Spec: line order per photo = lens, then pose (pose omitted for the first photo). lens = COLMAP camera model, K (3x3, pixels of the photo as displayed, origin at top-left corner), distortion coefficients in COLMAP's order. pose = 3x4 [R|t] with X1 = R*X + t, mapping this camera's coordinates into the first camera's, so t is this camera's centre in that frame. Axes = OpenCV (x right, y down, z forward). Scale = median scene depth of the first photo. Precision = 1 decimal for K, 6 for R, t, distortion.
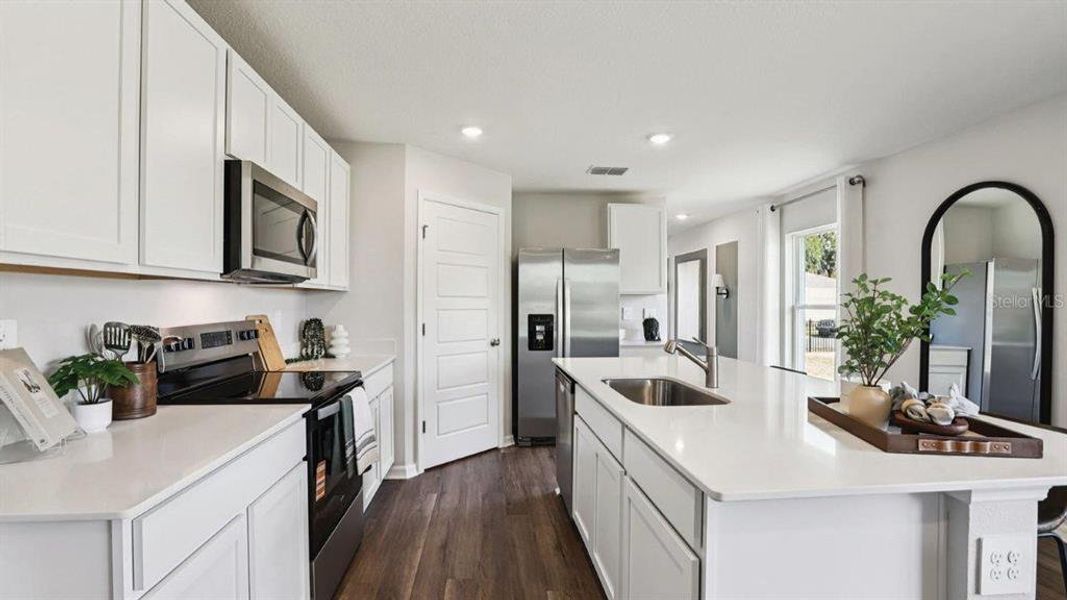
lens RADIAL K [[487.1, 0, 529.1], [0, 487.1, 302.1], [0, 0, 1]] dist [-0.049124, 0.016306]
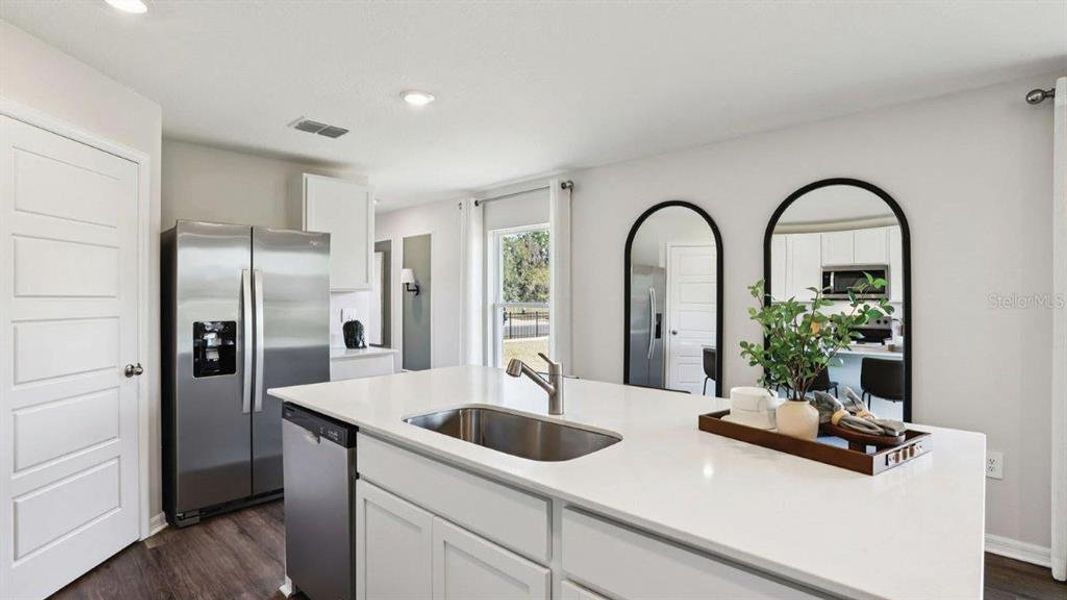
lens RADIAL K [[508.7, 0, 513.0], [0, 508.7, 292.8], [0, 0, 1]] dist [-0.012560, 0.000795]
pose [[0.759544, 0.001195, 0.650455, -0.122334], [0.002544, 0.999985, -0.004809, -0.010782], [-0.650451, 0.005308, 0.759530, 0.205327]]
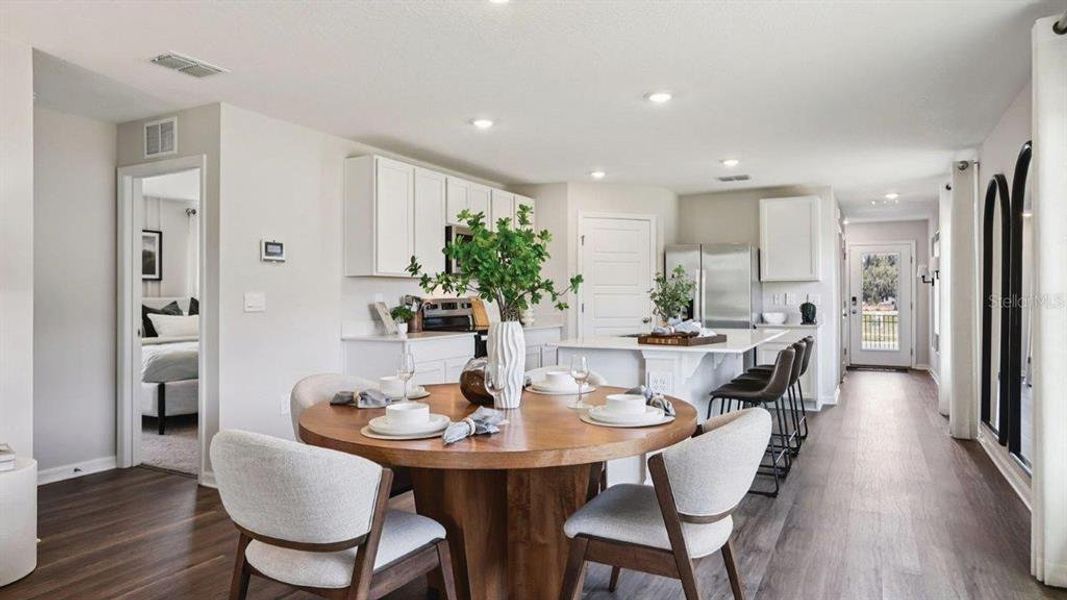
lens RADIAL K [[663.1, 0, 533.5], [0, 663.1, 300.0], [0, 0, 1]] dist [0.009638, 0.002805]
pose [[0.845331, -0.005519, -0.534214, 0.622417], [0.007008, 0.999975, 0.000759, 0.026314], [0.534196, -0.004386, 0.845349, -0.646556]]
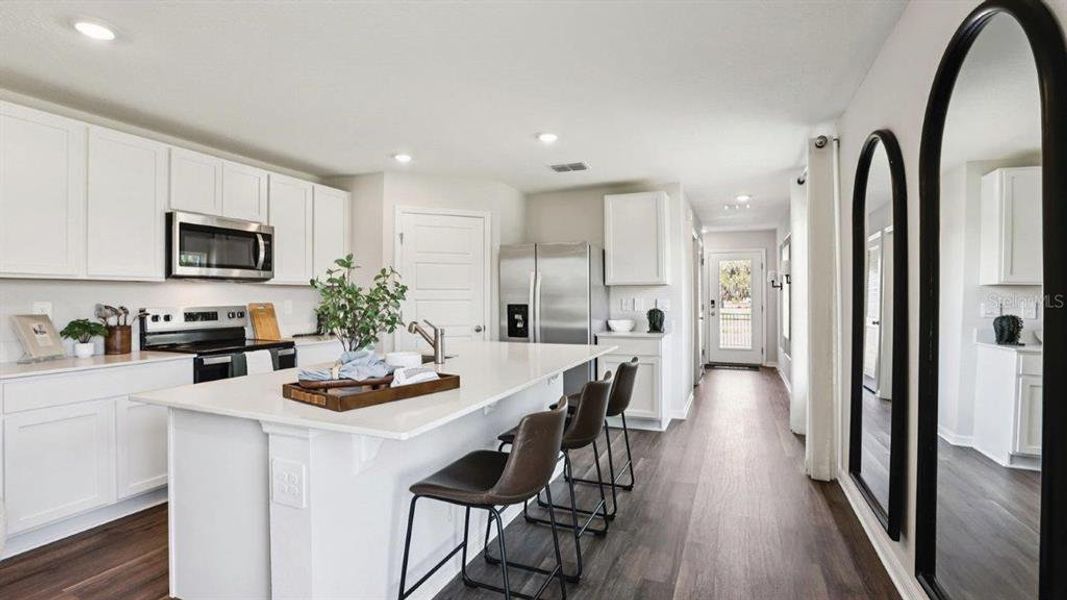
lens RADIAL K [[487.1, 0, 529.1], [0, 487.1, 302.1], [0, 0, 1]] dist [-0.049124, 0.016306]
pose [[0.879099, -0.005864, -0.476603, 0.588822], [0.009446, 0.999942, 0.005120, 0.014875], [0.476546, -0.009003, 0.879104, 0.042602]]
